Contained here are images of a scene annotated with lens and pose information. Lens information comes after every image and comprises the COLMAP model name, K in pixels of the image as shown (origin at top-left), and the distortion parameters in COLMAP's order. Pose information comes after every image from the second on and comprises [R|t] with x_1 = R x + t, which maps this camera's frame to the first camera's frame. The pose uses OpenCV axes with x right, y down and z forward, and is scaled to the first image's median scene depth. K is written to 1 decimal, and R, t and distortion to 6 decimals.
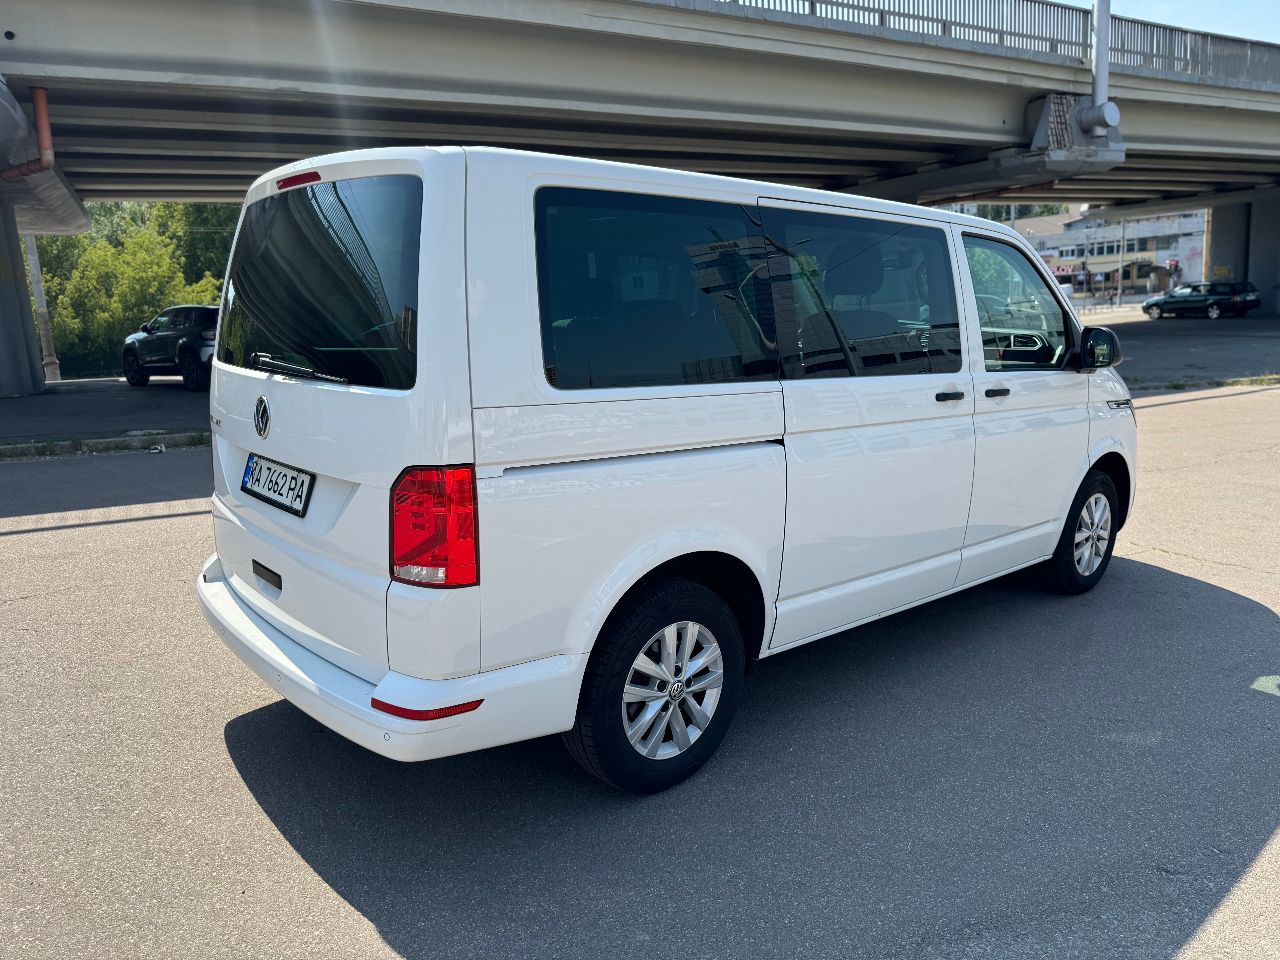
lens RADIAL K [[912.9, 0, 643.2], [0, 912.9, 481.8], [0, 0, 1]] dist [0.028852, -0.027733]
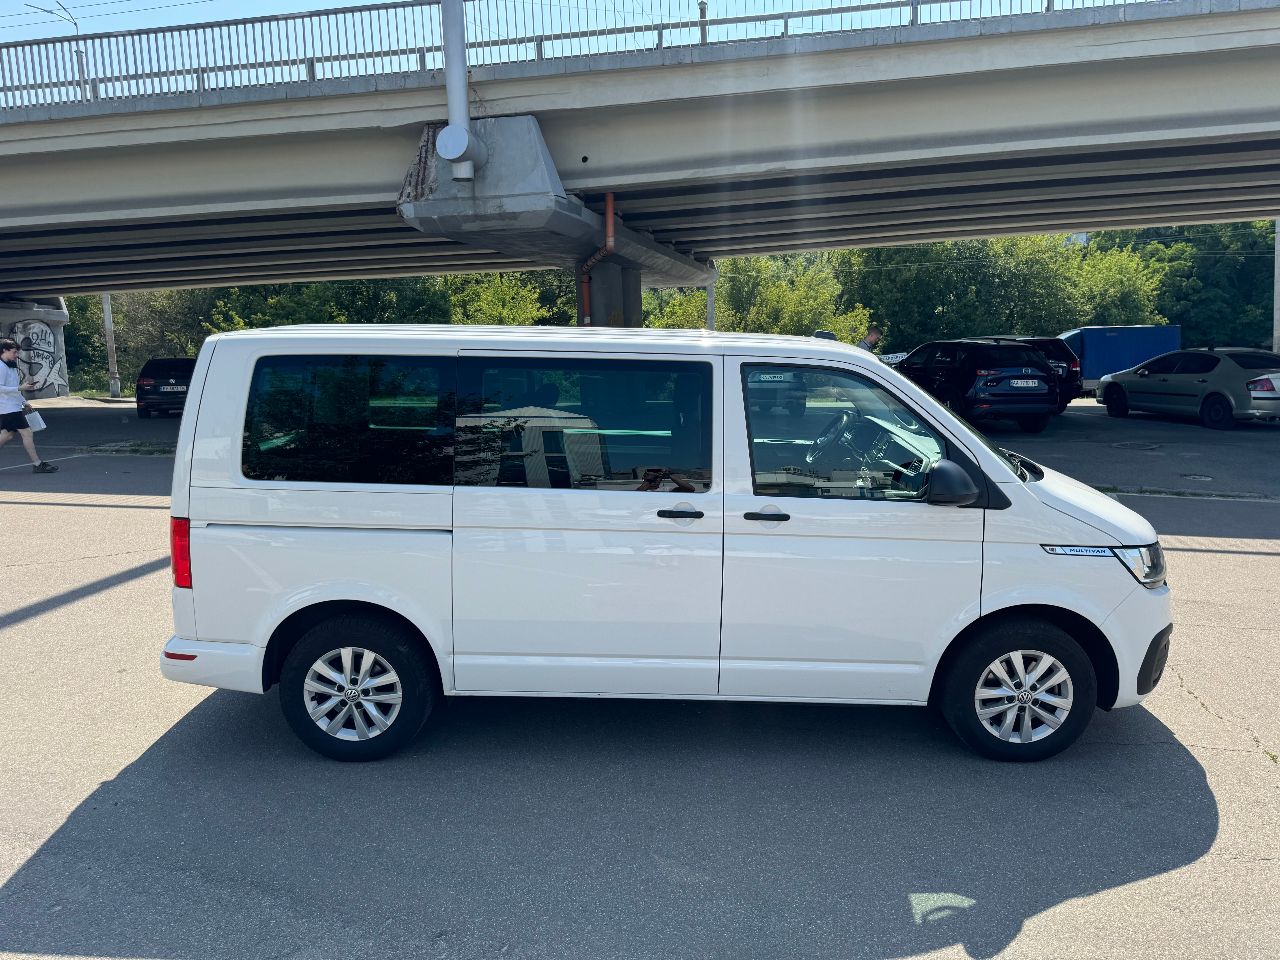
lens RADIAL K [[912.4, 0, 649.8], [0, 912.4, 476.1], [0, 0, 1]] dist [0.030833, -0.029545]
pose [[0.747154, 0.109957, -0.655493, 0.965541], [-0.127241, 0.991643, 0.021311, -0.150020], [0.652358, 0.067482, 0.754901, 0.150996]]
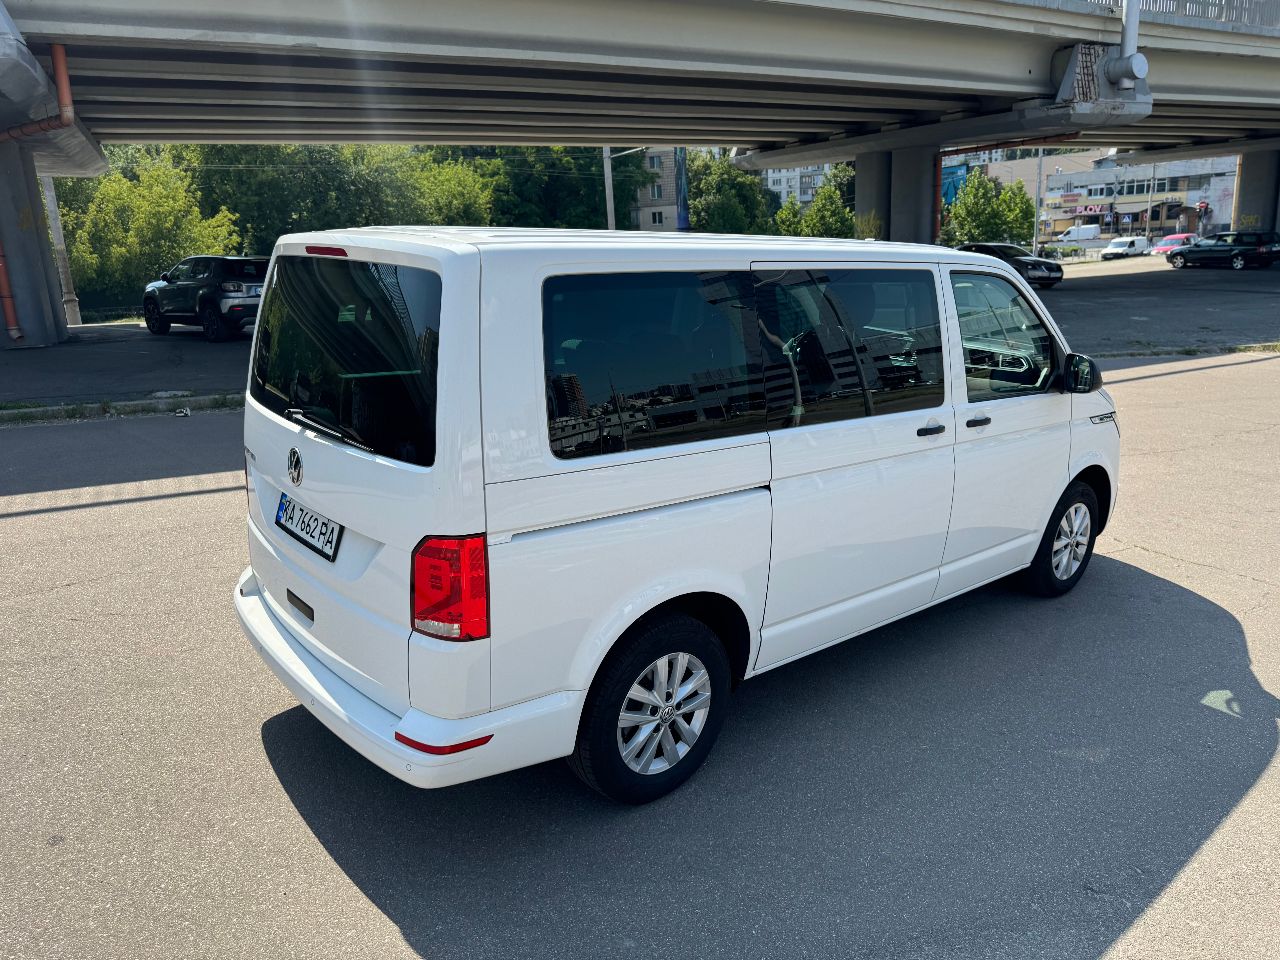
lens RADIAL K [[912.4, 0, 649.8], [0, 912.4, 476.1], [0, 0, 1]] dist [0.030833, -0.029545]
pose [[0.999830, 0.015686, -0.009689, 0.016175], [-0.015029, 0.997804, 0.064511, -0.099309], [0.010680, -0.064355, 0.997870, -0.070320]]
